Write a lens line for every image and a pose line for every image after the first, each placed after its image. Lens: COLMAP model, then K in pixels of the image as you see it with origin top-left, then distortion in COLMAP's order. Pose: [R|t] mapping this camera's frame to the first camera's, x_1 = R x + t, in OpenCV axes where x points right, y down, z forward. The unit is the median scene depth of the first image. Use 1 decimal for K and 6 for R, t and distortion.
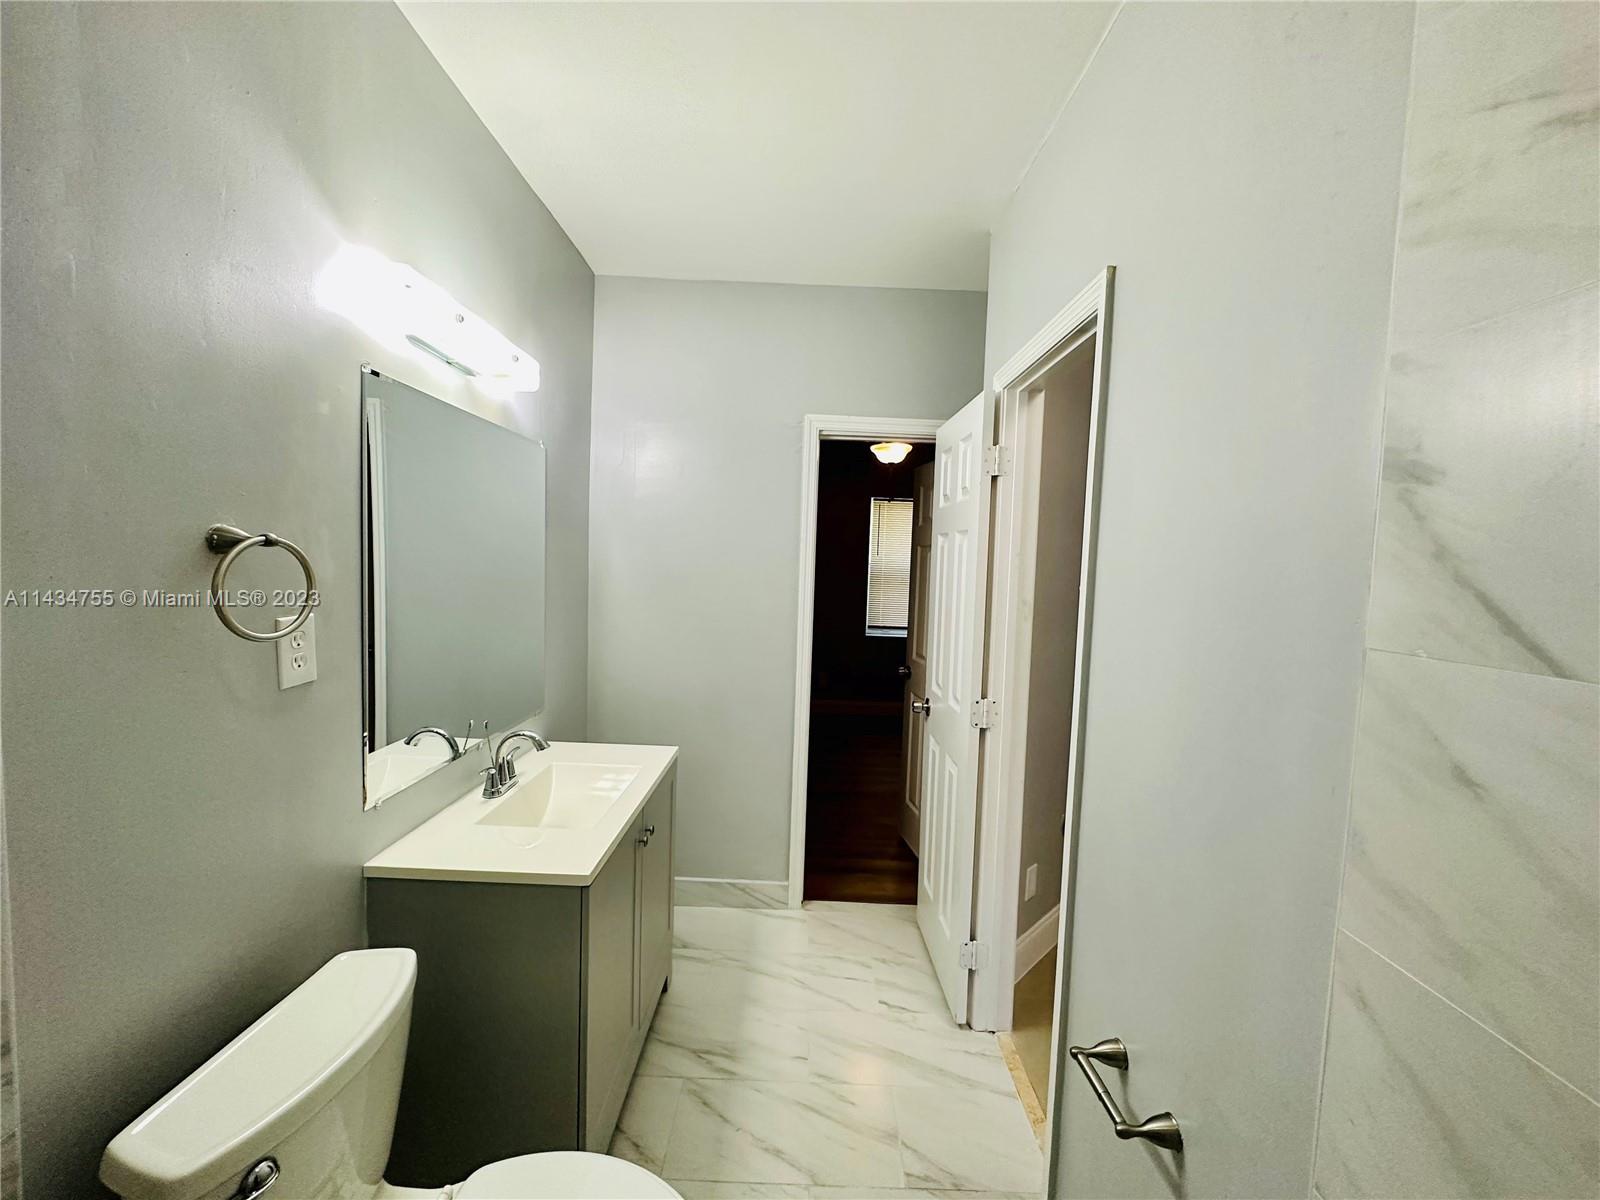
lens RADIAL K [[638.5, 0, 799.0], [0, 638.5, 600.6], [0, 0, 1]] dist [-0.006739, -0.000187]
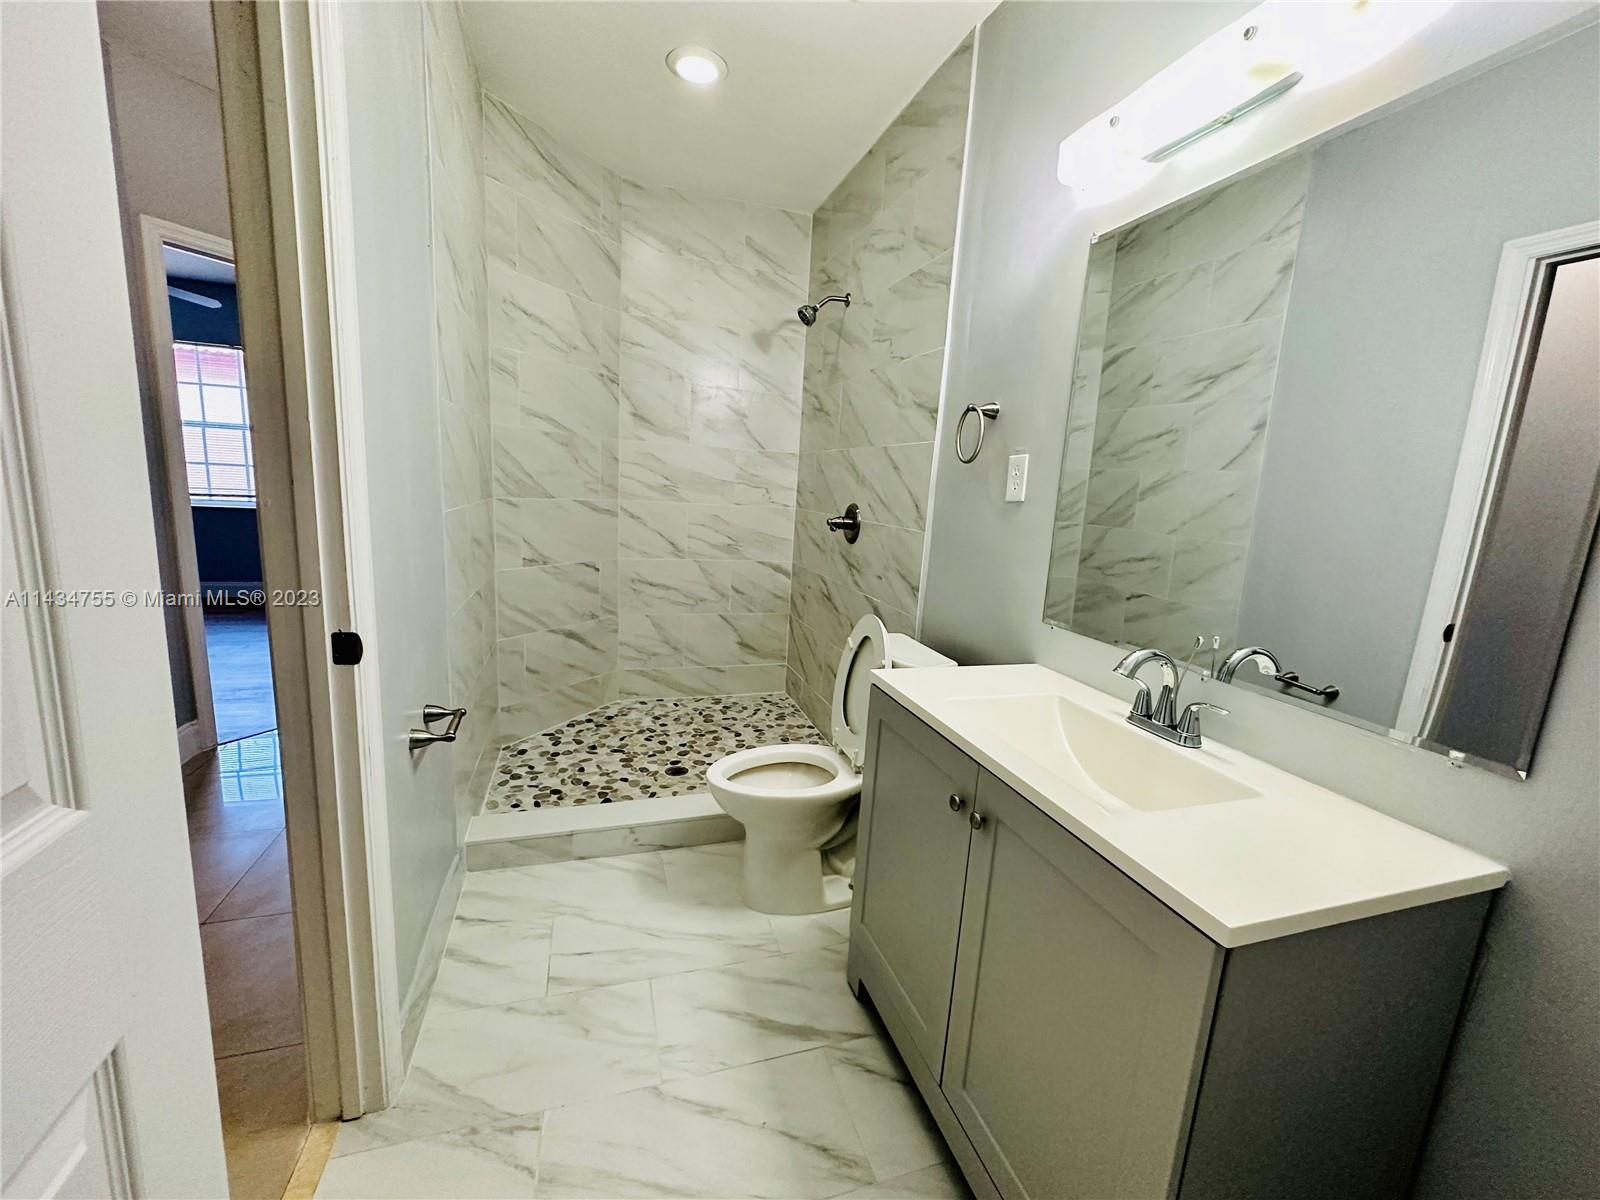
lens RADIAL K [[638.5, 0, 791.0], [0, 638.5, 598.9], [0, 0, 1]] dist [-0.006739, -0.000187]
pose [[-0.947320, -0.035729, -0.318289, 0.148025], [-0.110766, 0.968987, 0.220898, 0.058190], [0.300526, 0.244517, -0.921898, 1.666206]]
